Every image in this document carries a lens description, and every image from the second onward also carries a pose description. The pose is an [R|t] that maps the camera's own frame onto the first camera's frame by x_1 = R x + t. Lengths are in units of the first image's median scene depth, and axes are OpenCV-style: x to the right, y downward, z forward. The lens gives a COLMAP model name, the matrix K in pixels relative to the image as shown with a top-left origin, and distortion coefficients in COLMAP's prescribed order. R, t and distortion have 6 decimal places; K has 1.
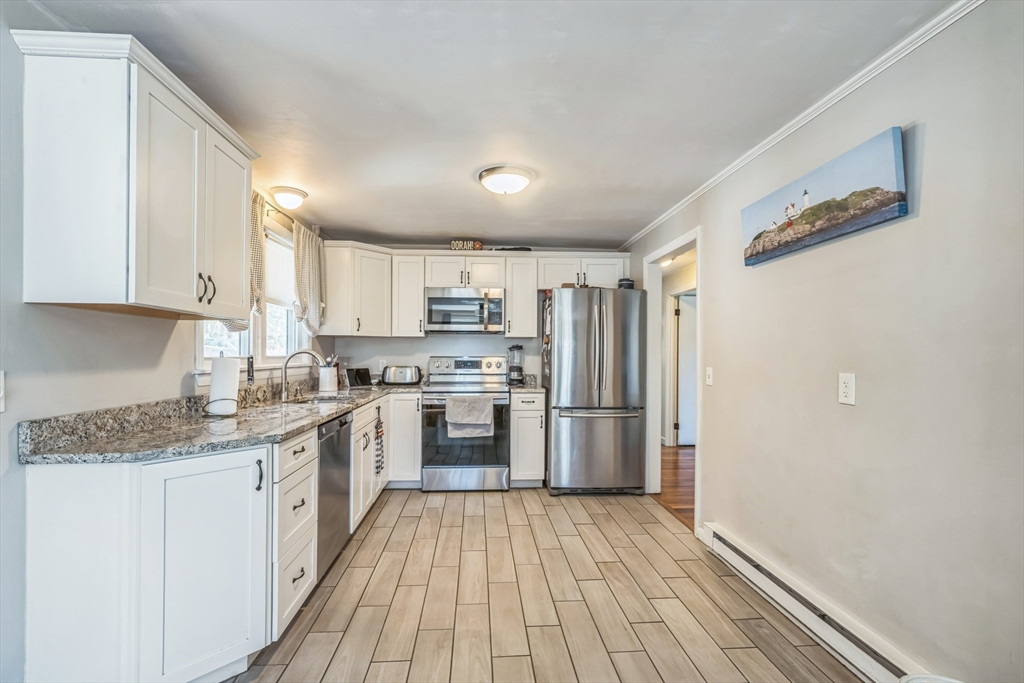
lens RADIAL K [[468.7, 0, 507.4], [0, 468.7, 352.2], [0, 0, 1]] dist [-0.000433, 0.000703]
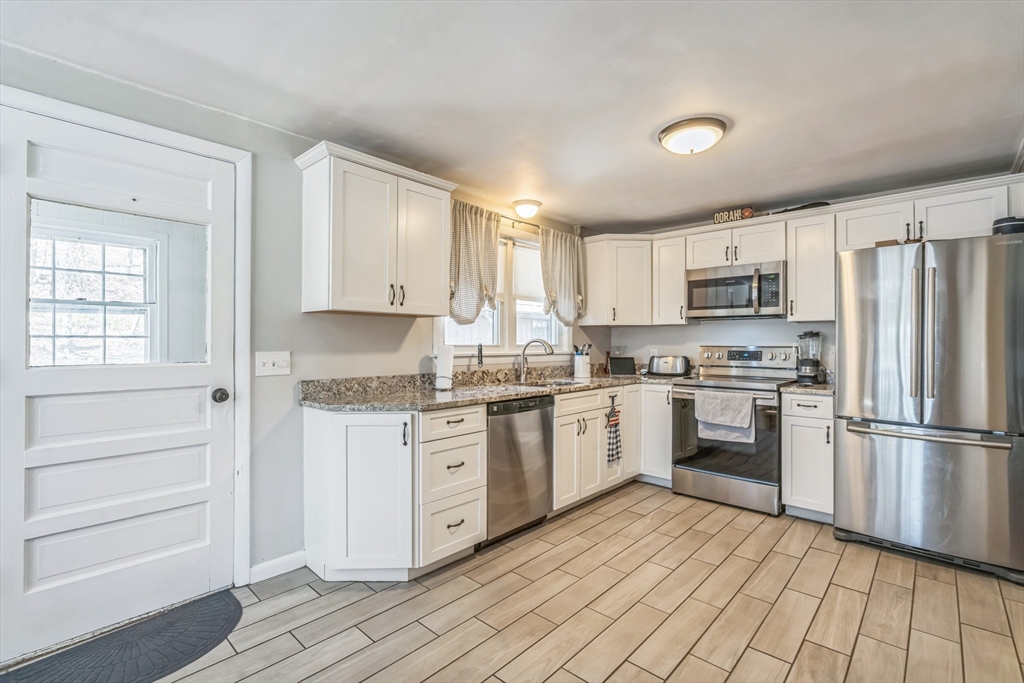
lens RADIAL K [[467.7, 0, 509.0], [0, 467.7, 338.2], [0, 0, 1]] dist [-0.001201, 0.000332]
pose [[0.684780, -0.009031, -0.728694, 0.298794], [0.001963, 0.999942, -0.010548, 0.003793], [0.728747, 0.005792, 0.684759, 0.148060]]
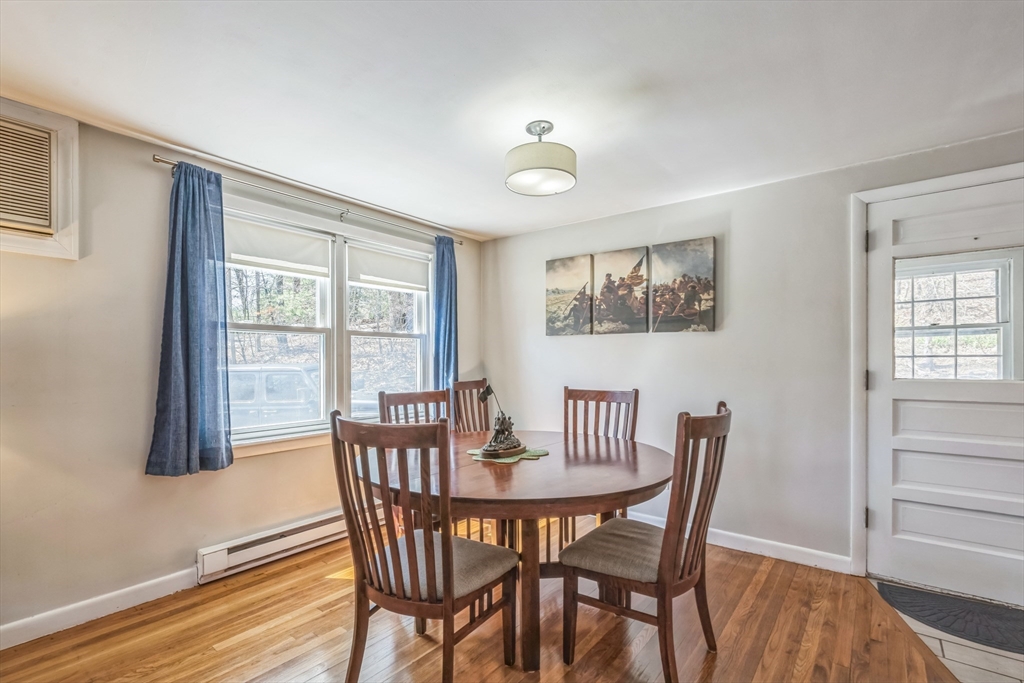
lens RADIAL K [[462.8, 0, 509.4], [0, 462.8, 363.8], [0, 0, 1]] dist [-0.000964, 0.000227]
pose [[-0.674573, 0.001619, -0.738206, 0.492434], [0.000140, 0.999998, 0.002065, 0.004431], [0.738208, 0.001290, -0.674572, 0.158136]]
